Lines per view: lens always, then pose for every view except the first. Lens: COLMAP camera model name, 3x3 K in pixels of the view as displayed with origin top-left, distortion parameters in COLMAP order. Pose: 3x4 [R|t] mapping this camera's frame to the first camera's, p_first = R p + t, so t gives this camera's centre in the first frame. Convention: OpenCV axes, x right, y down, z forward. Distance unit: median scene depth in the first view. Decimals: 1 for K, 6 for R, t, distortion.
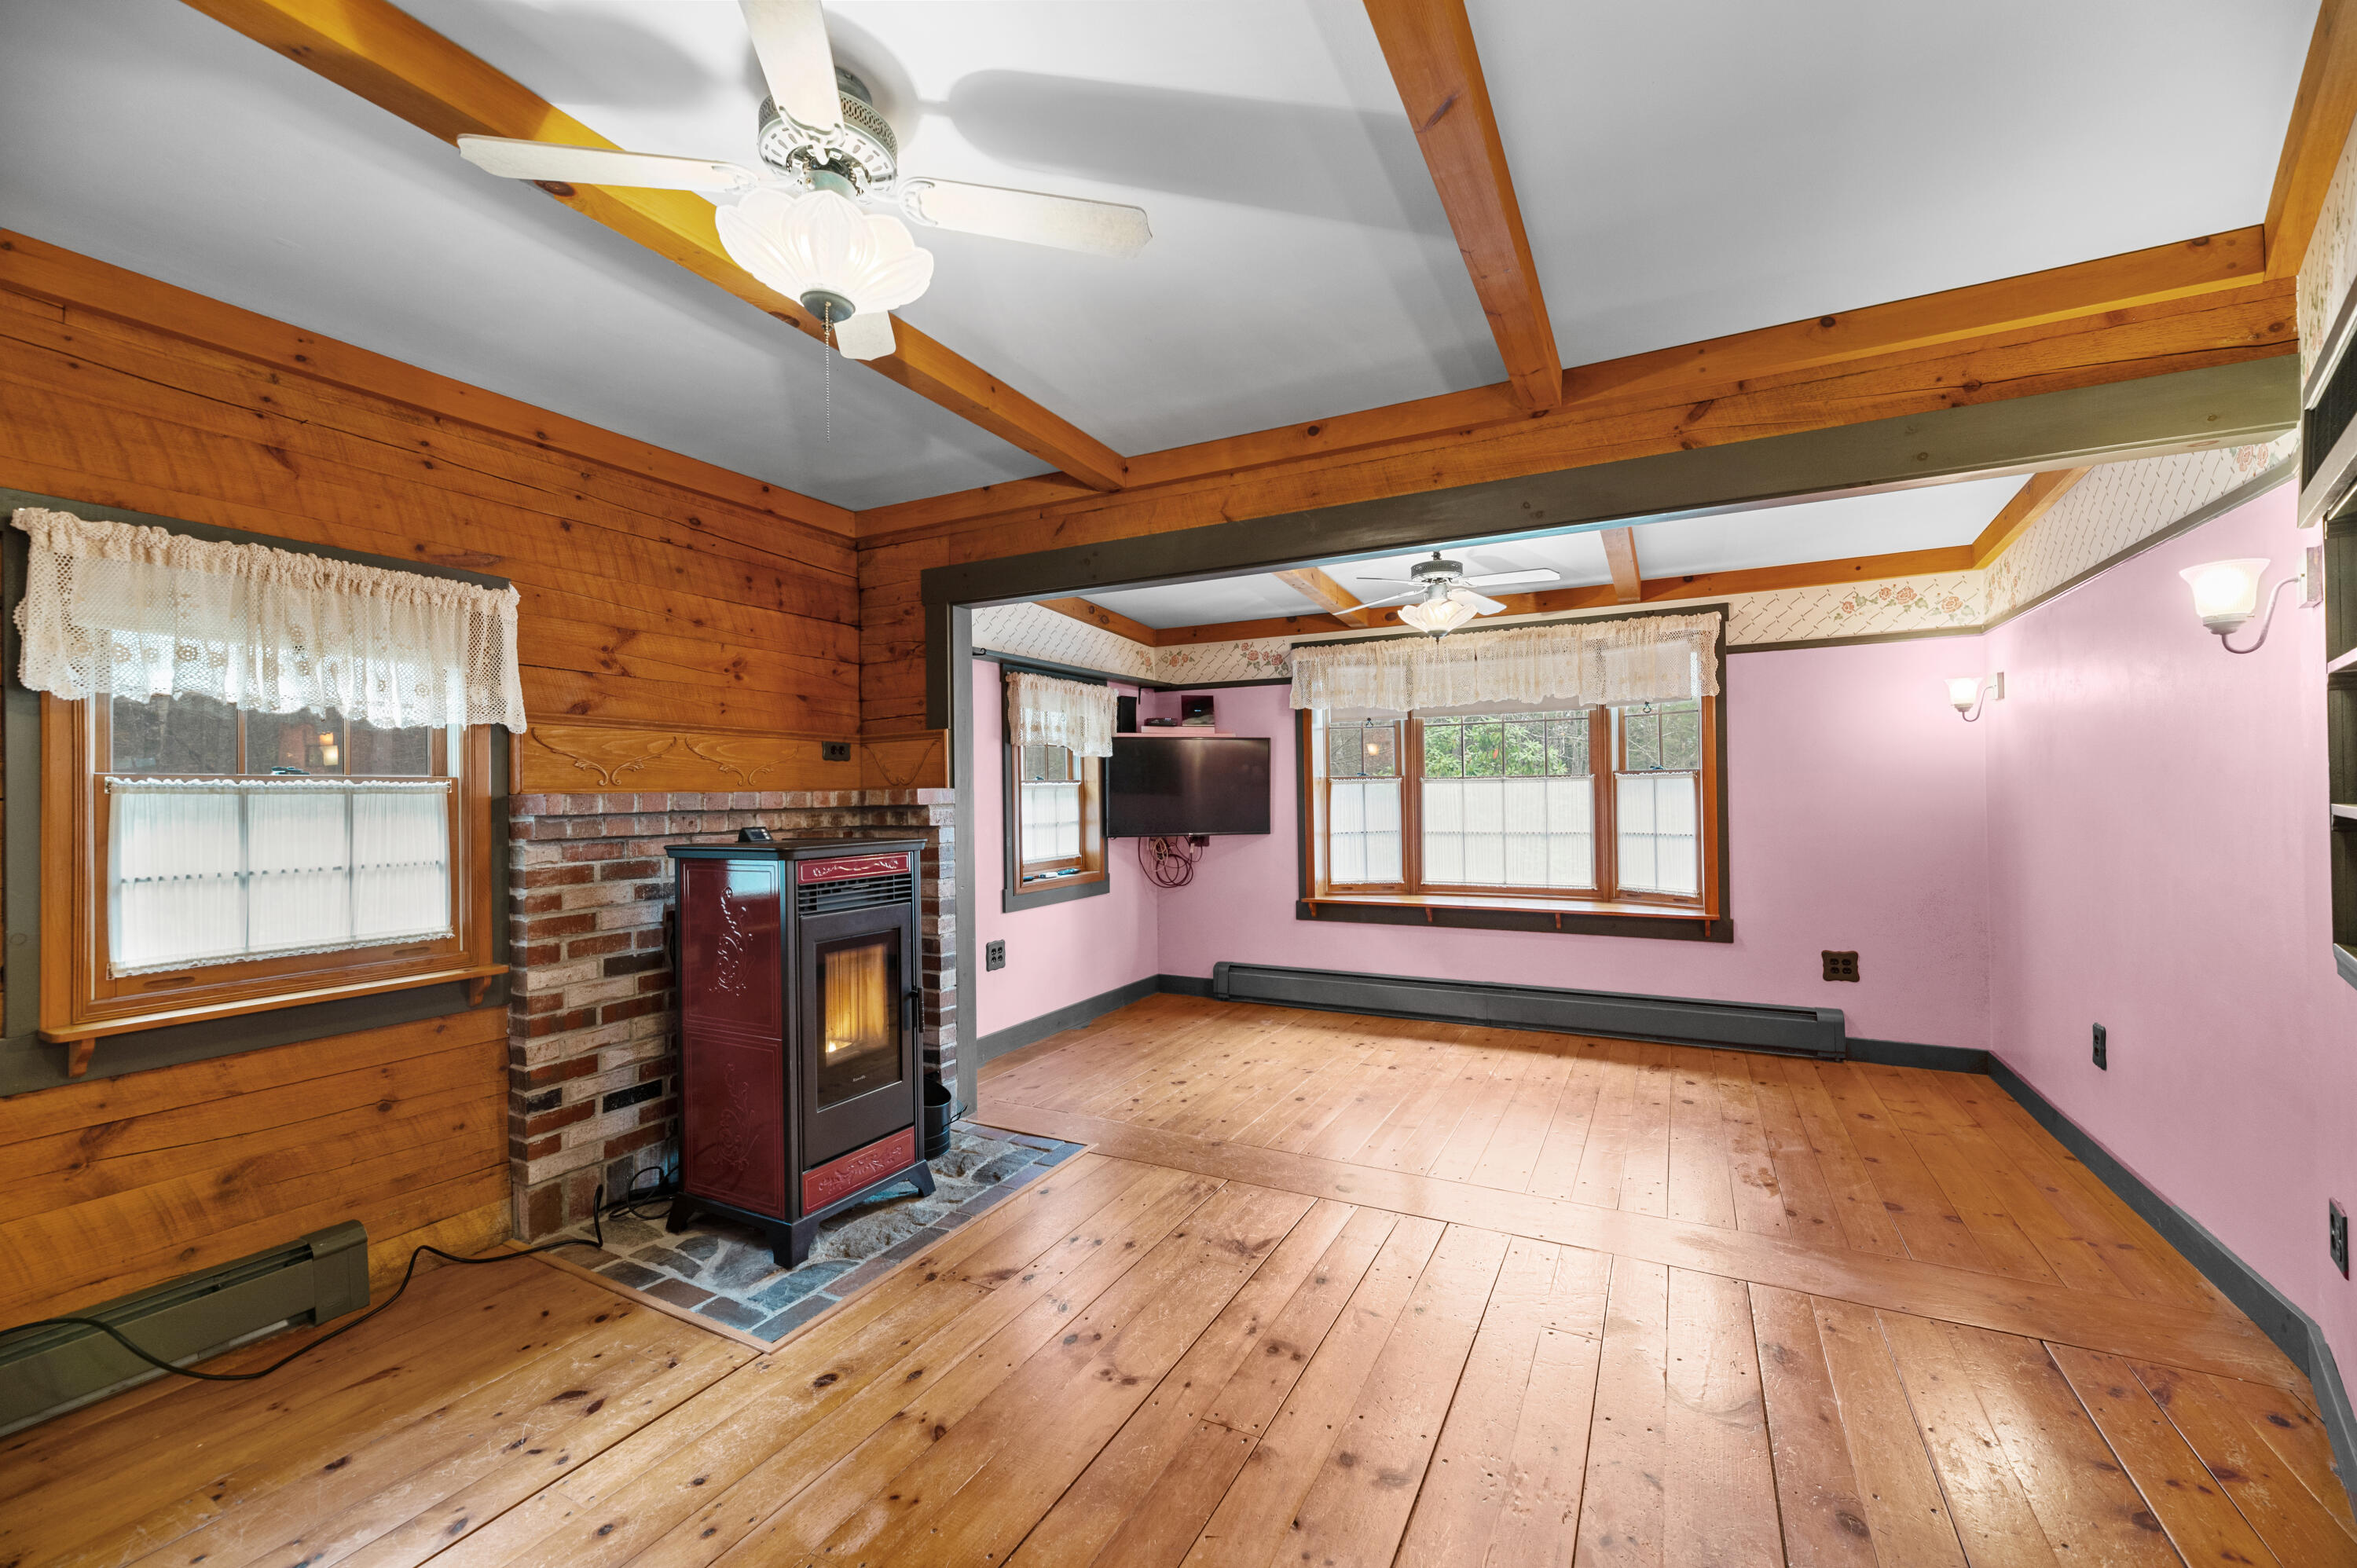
lens RADIAL K [[954.5, 0, 1187.6], [0, 954.5, 781.3], [0, 0, 1]] dist [-0.002922, 0.000789]
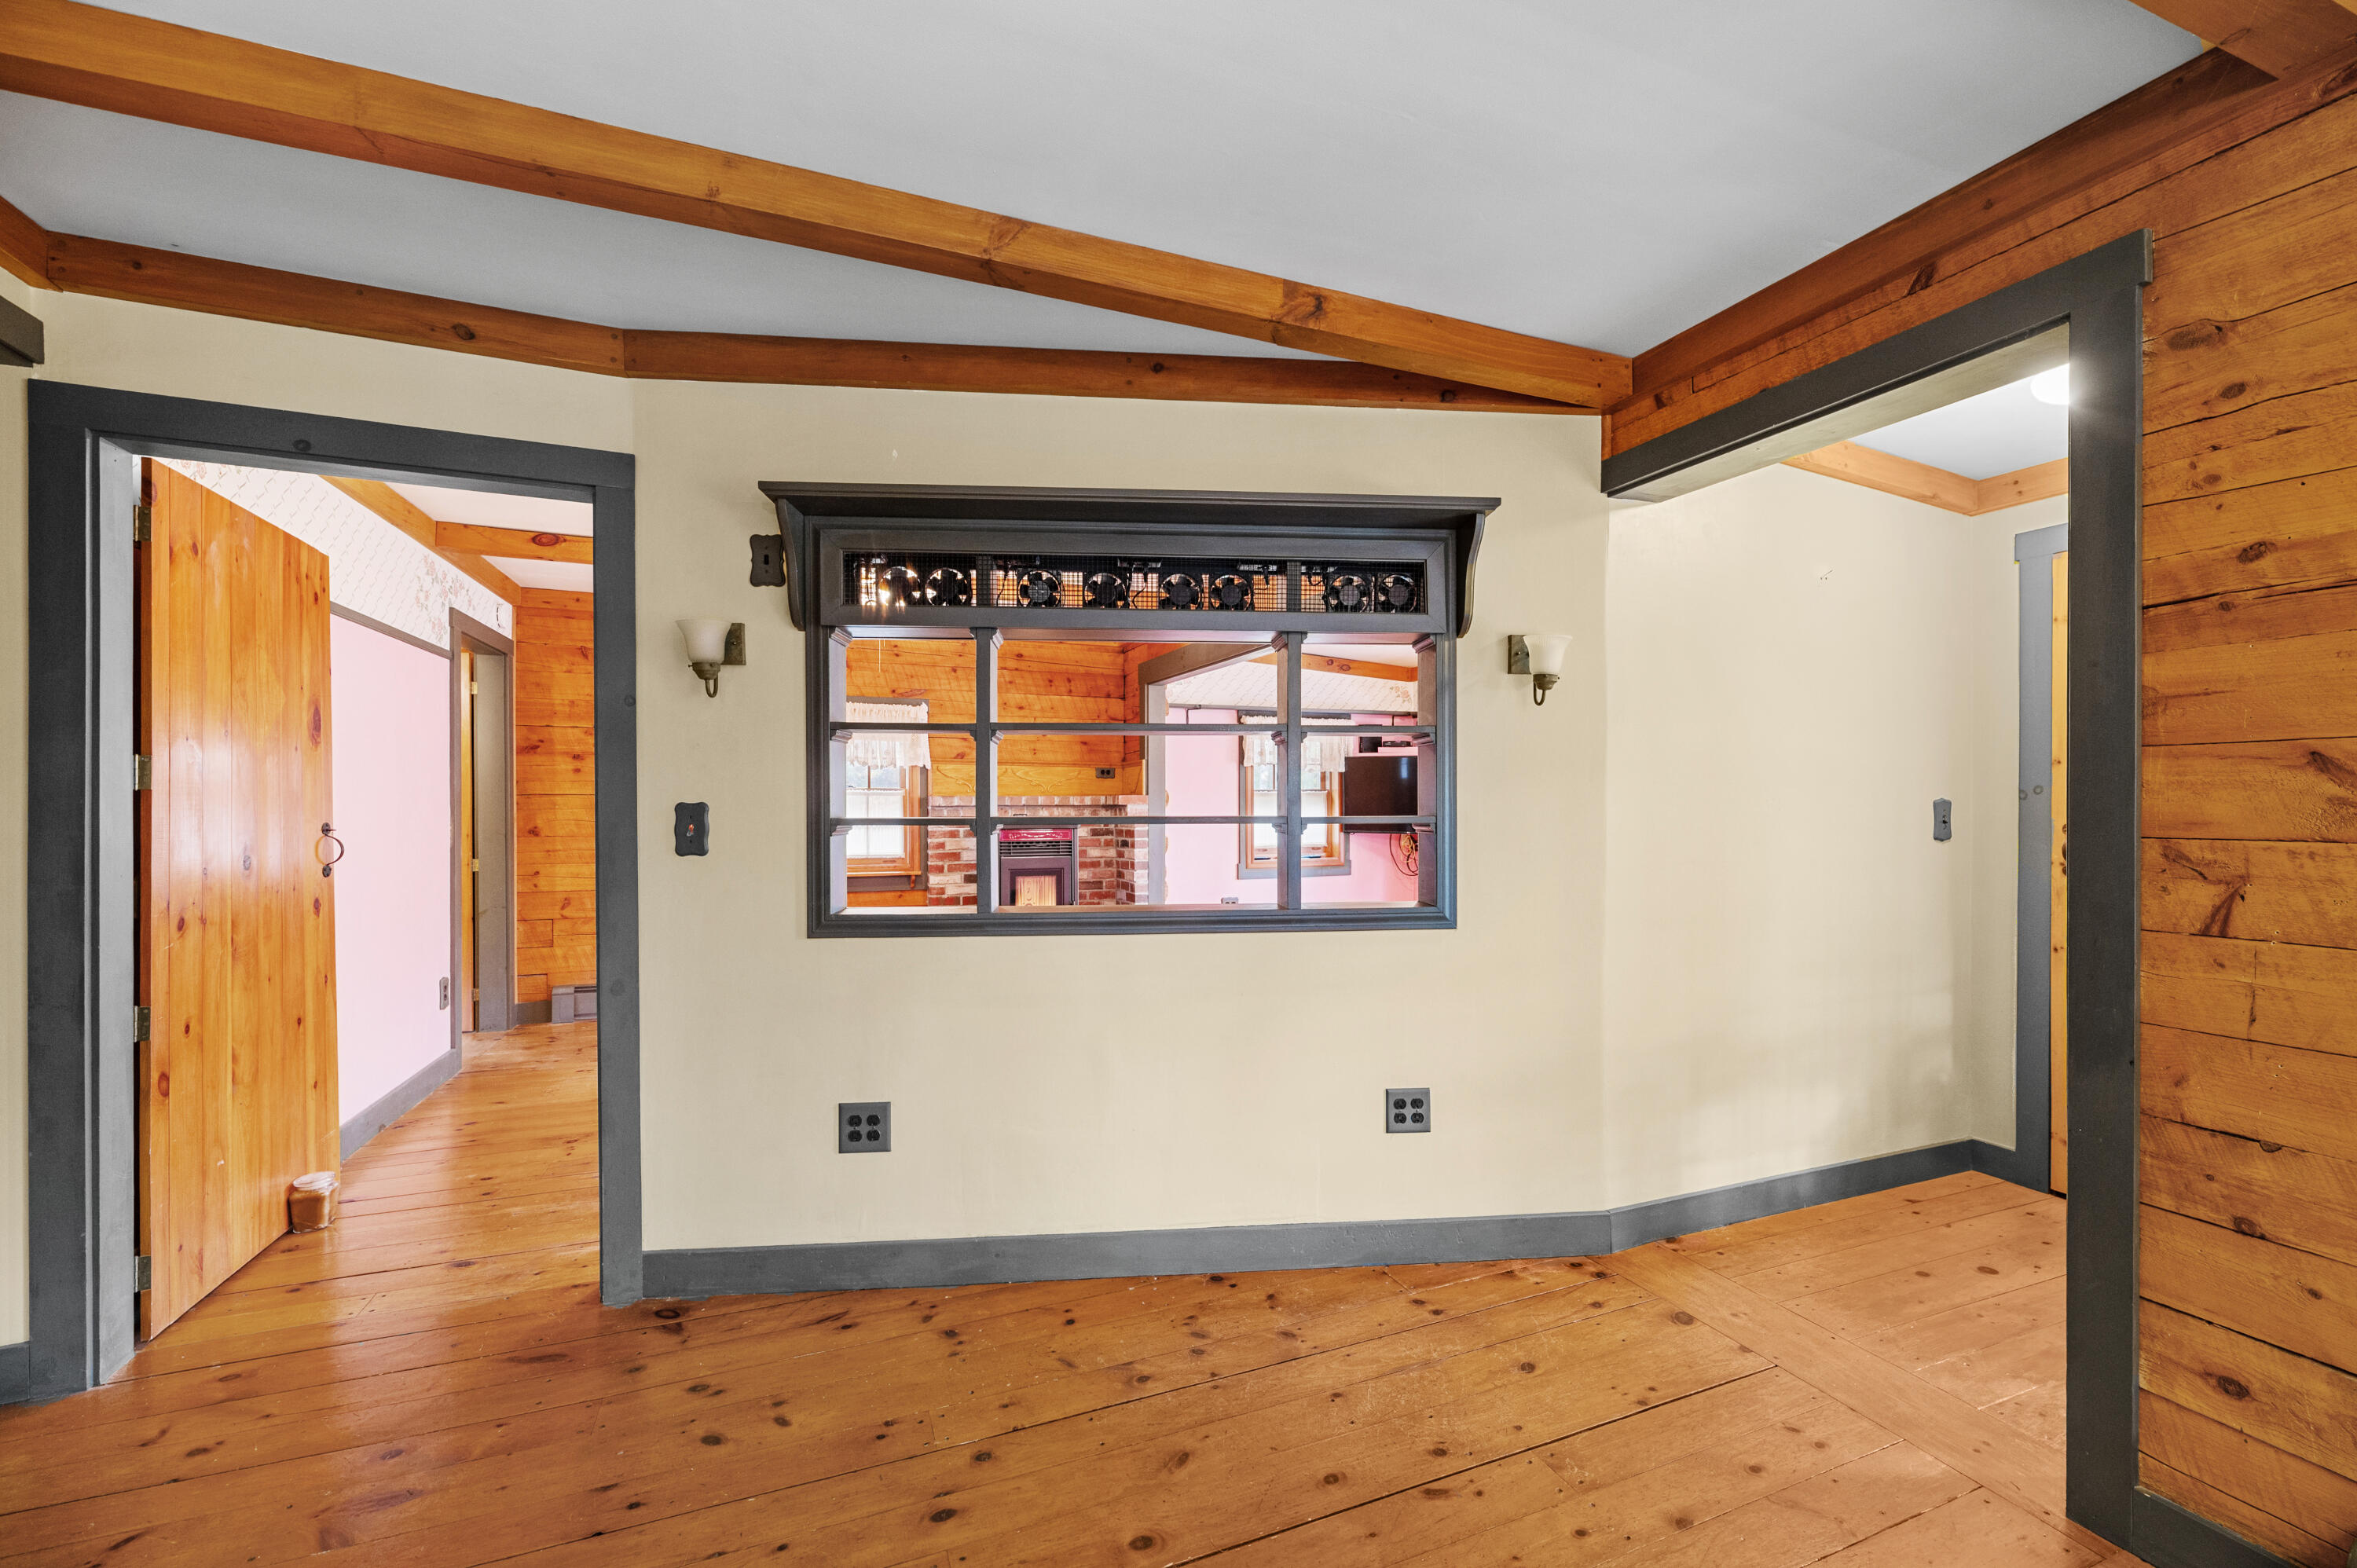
lens RADIAL K [[954.5, 0, 1177.1], [0, 954.5, 796.2], [0, 0, 1]] dist [-0.002922, 0.000789]
pose [[0.753089, 0.014407, -0.657761, 0.995636], [-0.004488, 0.999849, 0.016761, -0.021602], [0.657904, -0.009671, 0.753040, -0.247392]]
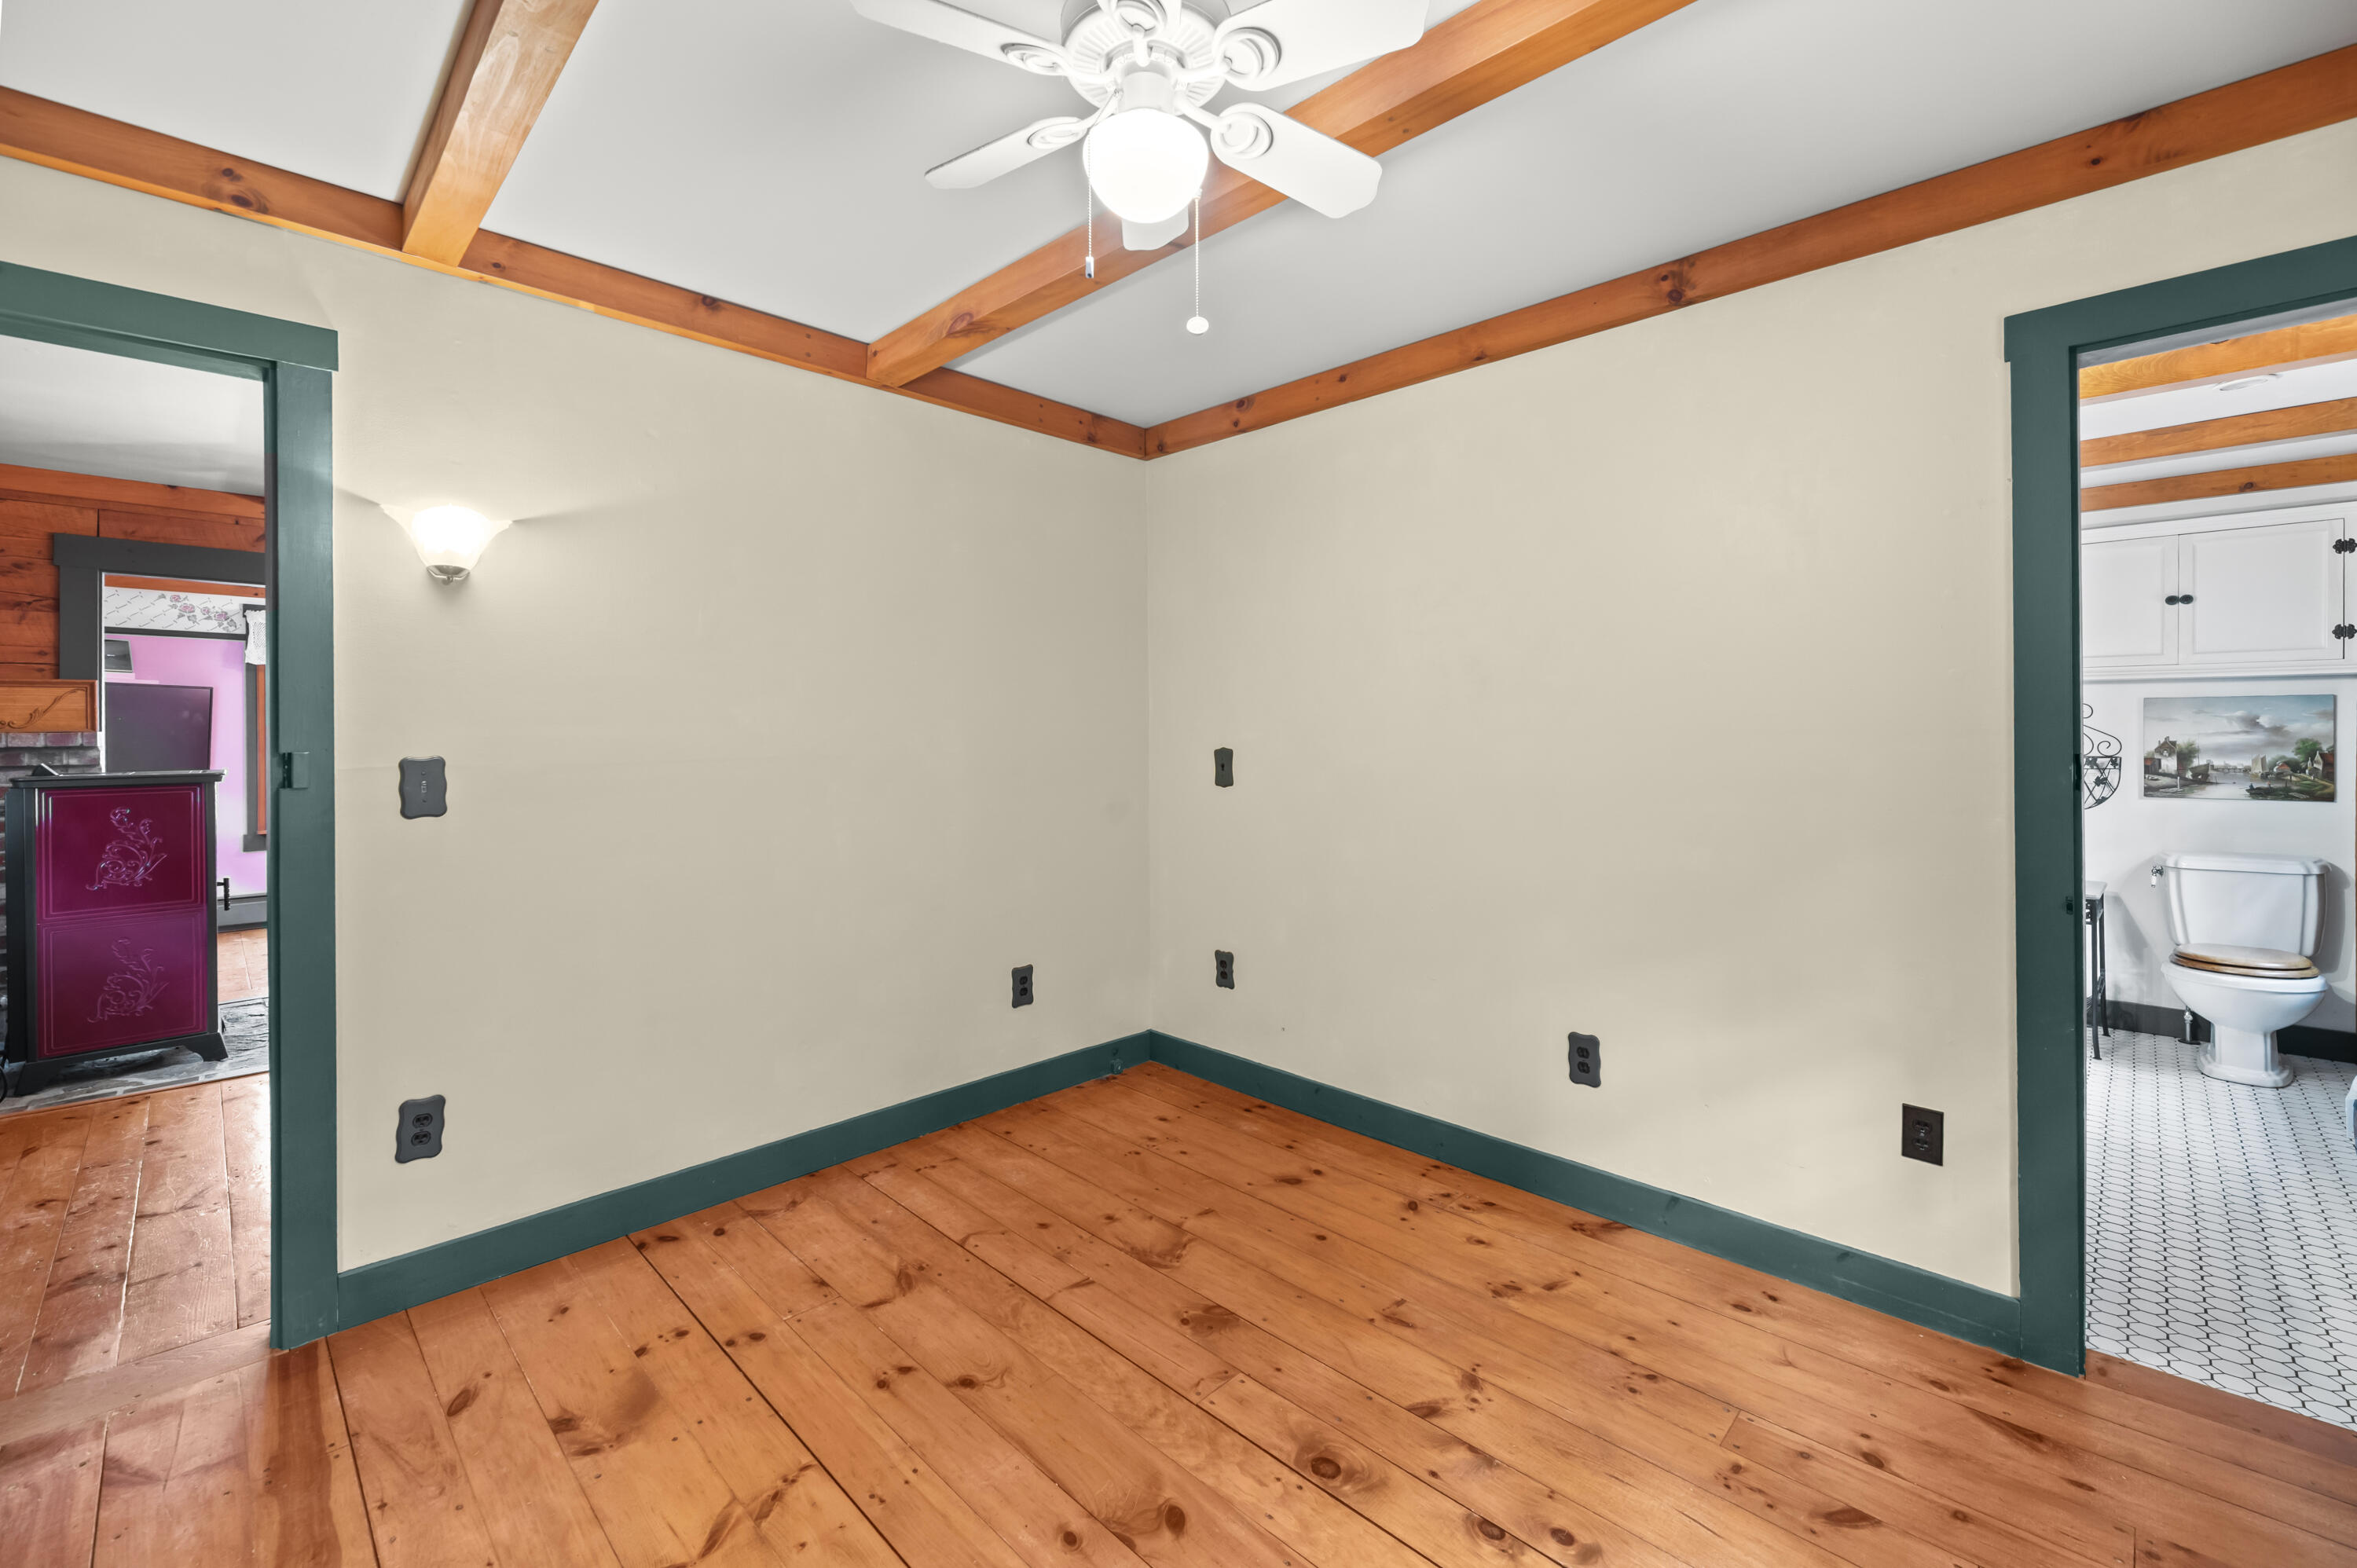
lens RADIAL K [[954.5, 0, 1203.9], [0, 954.5, 727.5], [0, 0, 1]] dist [-0.002922, 0.000789]
pose [[0.286213, 0.012238, 0.958088, -1.102120], [-0.008757, 0.999910, -0.010157, 0.002694], [-0.958126, -0.005483, 0.286294, -0.684992]]
